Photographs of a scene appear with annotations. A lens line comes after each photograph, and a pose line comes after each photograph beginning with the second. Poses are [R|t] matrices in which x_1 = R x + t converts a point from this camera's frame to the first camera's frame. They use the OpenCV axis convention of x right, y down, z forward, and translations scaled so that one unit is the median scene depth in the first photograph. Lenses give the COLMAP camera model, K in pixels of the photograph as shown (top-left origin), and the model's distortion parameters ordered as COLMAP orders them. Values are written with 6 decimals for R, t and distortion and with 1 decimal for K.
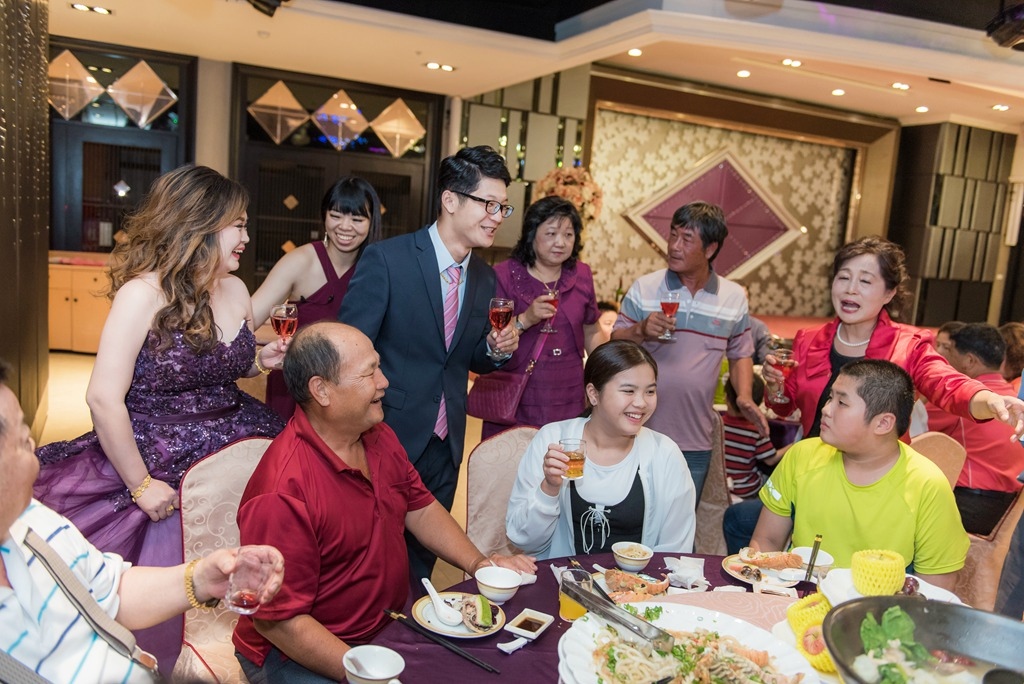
lens RADIAL K [[853.2, 0, 497.4], [0, 853.2, 355.8], [0, 0, 1]] dist [-0.023257, 0.000123]
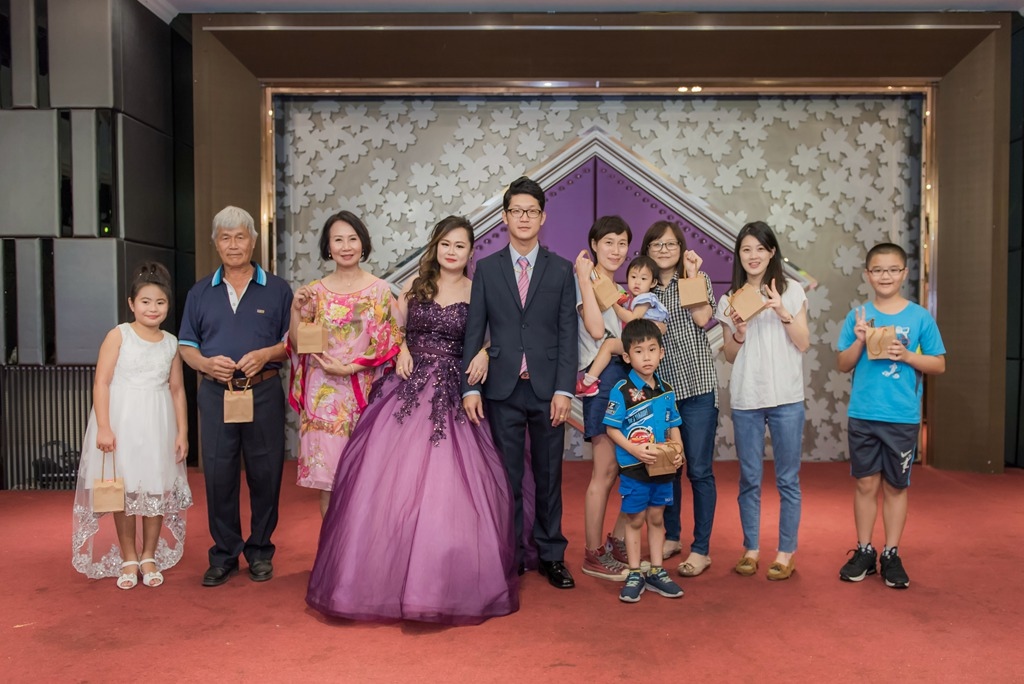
lens RADIAL K [[918.7, 0, 546.1], [0, 918.7, 345.8], [0, 0, 1]] dist [-0.002085, 0.000996]
pose [[0.907292, -0.061804, -0.415934, 0.476115], [0.011496, 0.992416, -0.122389, -0.054373], [0.420343, 0.106261, 0.901122, 0.524463]]
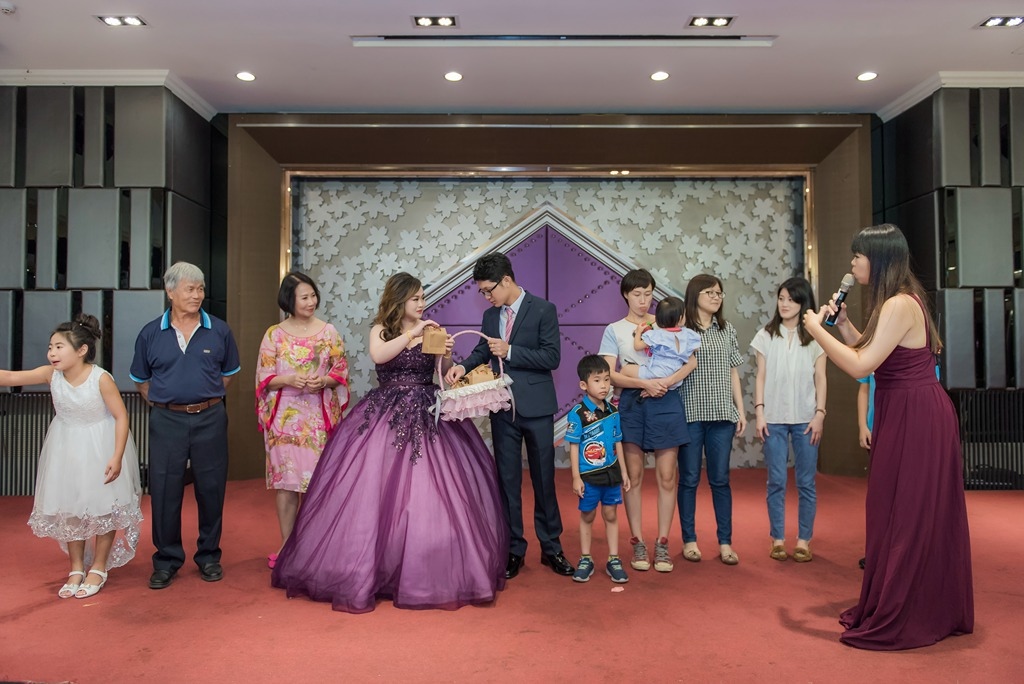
lens RADIAL K [[699.3, 0, 531.4], [0, 699.3, 335.0], [0, 0, 1]] dist [-0.003467, 0.005689]
pose [[0.913003, -0.088951, -0.398137, 0.473430], [0.015535, 0.982812, -0.183953, -0.055265], [0.407657, 0.161765, 0.898692, 0.555145]]
